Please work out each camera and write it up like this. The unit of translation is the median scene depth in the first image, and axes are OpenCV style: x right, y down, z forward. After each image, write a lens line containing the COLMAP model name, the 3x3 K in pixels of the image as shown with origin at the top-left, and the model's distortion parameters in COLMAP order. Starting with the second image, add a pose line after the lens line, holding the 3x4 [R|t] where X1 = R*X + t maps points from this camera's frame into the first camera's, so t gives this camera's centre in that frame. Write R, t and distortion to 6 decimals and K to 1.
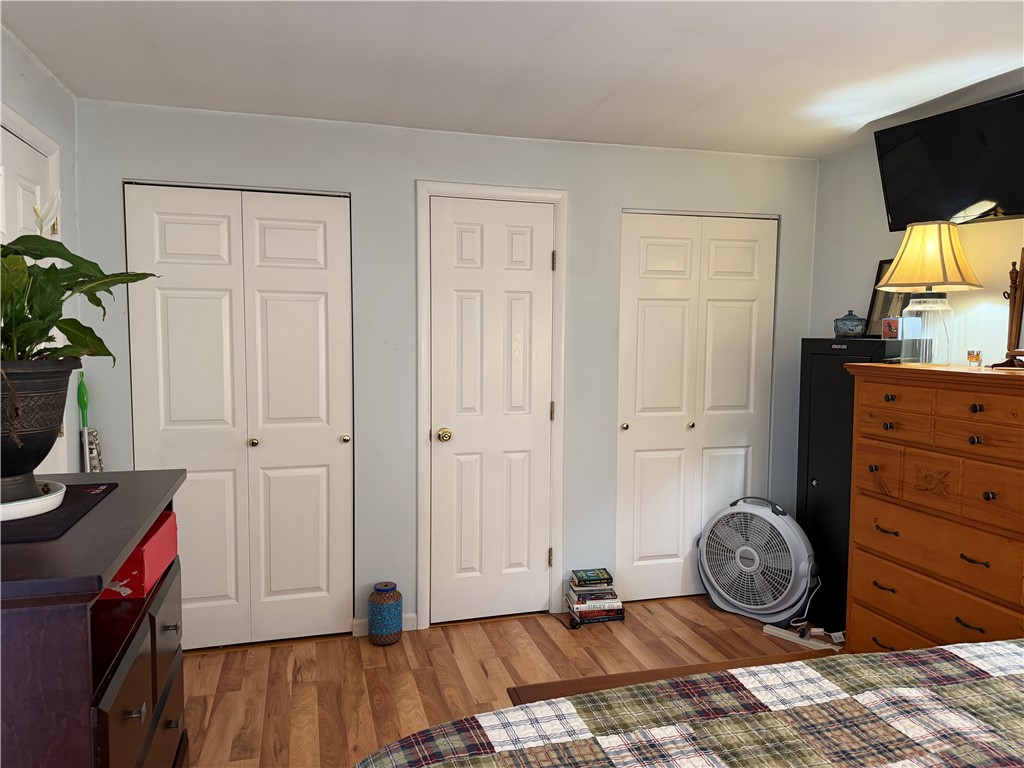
lens RADIAL K [[725.2, 0, 511.0], [0, 725.2, 379.0], [0, 0, 1]] dist [0.060382, -0.059200]
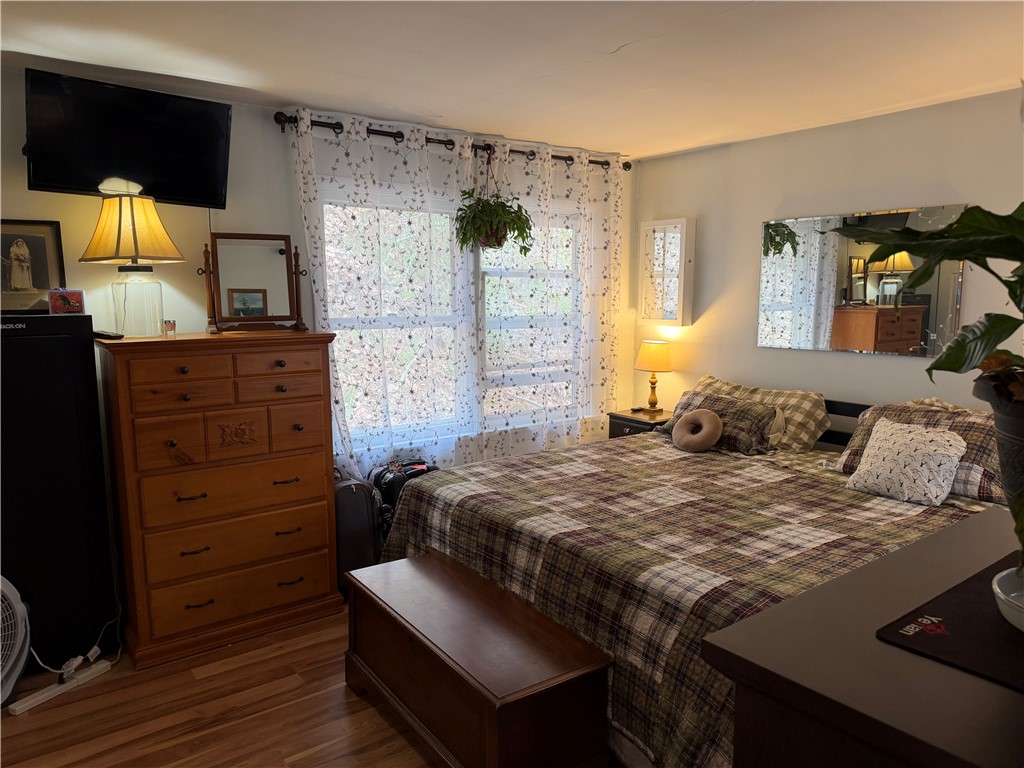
lens RADIAL K [[725.2, 0, 512.6], [0, 725.2, 390.3], [0, 0, 1]] dist [0.060382, -0.059200]
pose [[-0.346833, -0.132466, 0.928525, -0.620358], [0.074022, 0.983023, 0.167890, -0.087229], [-0.935001, 0.126961, -0.331139, 0.951300]]
